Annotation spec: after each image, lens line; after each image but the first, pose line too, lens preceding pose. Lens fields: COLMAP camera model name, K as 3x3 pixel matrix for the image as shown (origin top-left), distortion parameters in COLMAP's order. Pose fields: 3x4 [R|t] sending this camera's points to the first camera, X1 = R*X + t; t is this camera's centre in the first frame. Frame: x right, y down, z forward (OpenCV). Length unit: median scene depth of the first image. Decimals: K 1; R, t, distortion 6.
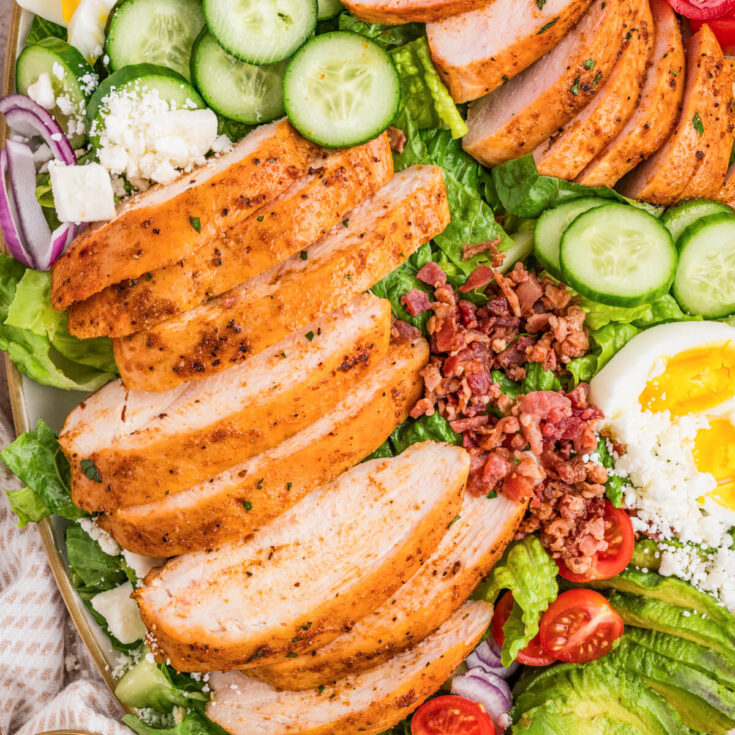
lens RADIAL K [[1614.9, 0, 355.9], [0, 1614.9, 366.2], [0, 0, 1]] dist [-0.027607, 0.095364]
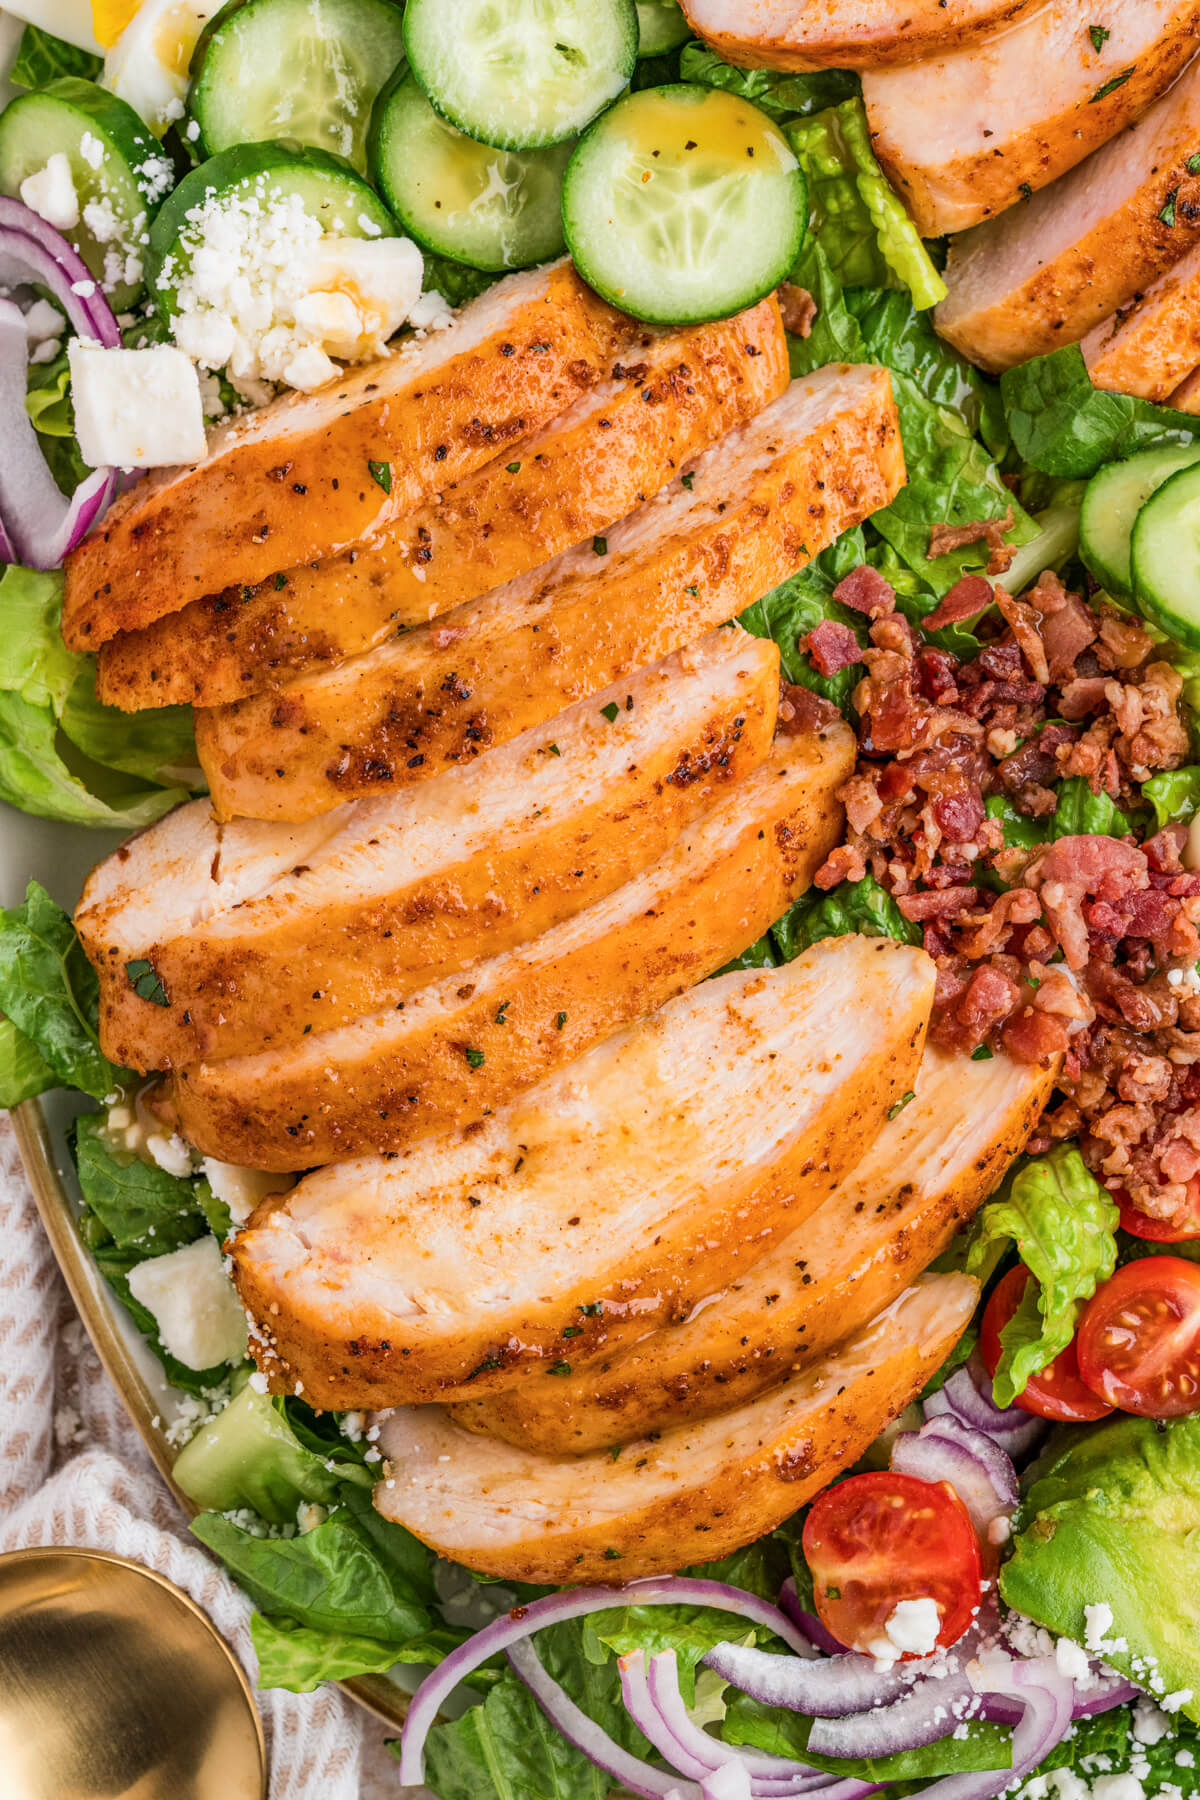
lens RADIAL K [[6091.5, 0, 769.2], [0, 6091.5, 899.1], [0, 0, 1]] dist [0.005765, -0.798509]
pose [[0.999563, 0.019602, 0.022108, -0.019719], [-0.018883, 0.999301, -0.032277, 0.093920], [-0.022725, 0.031845, 0.999234, -0.809775]]
